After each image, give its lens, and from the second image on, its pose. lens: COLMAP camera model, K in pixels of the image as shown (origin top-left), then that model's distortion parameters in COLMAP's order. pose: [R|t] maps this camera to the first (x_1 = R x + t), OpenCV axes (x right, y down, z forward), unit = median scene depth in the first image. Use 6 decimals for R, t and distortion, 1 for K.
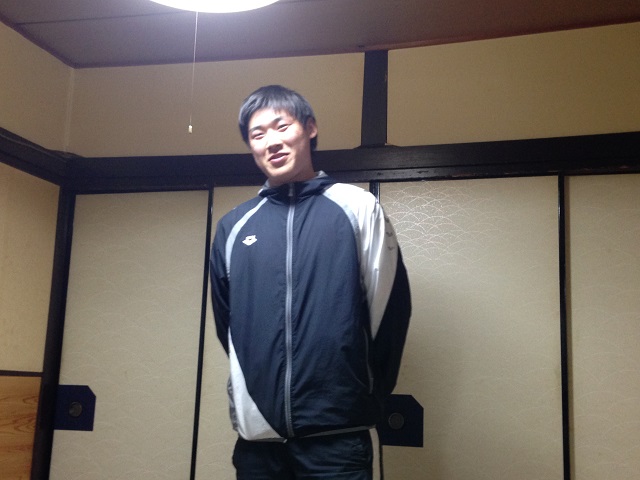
lens RADIAL K [[837.4, 0, 321.8], [0, 837.4, 238.8], [0, 0, 1]] dist [0.056953, 0.000000]
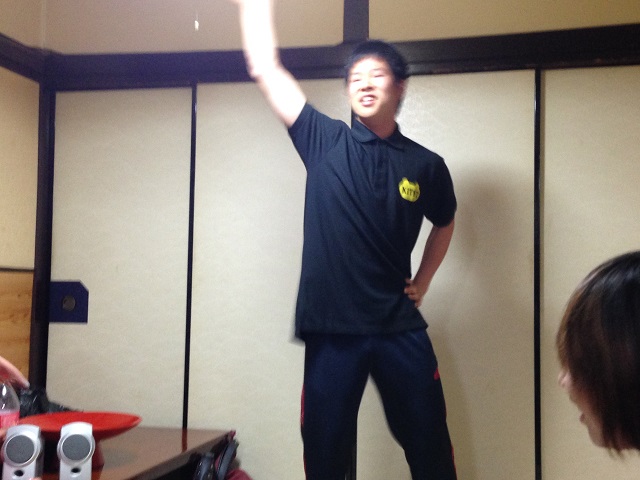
lens RADIAL K [[889.5, 0, 332.9], [0, 889.5, 248.4], [0, 0, 1]] dist [0.087855, 0.000000]
pose [[0.998398, -0.017991, 0.053642, -0.027886], [0.011526, 0.992888, 0.118491, 0.008826], [-0.055392, -0.117683, 0.991505, -0.097149]]
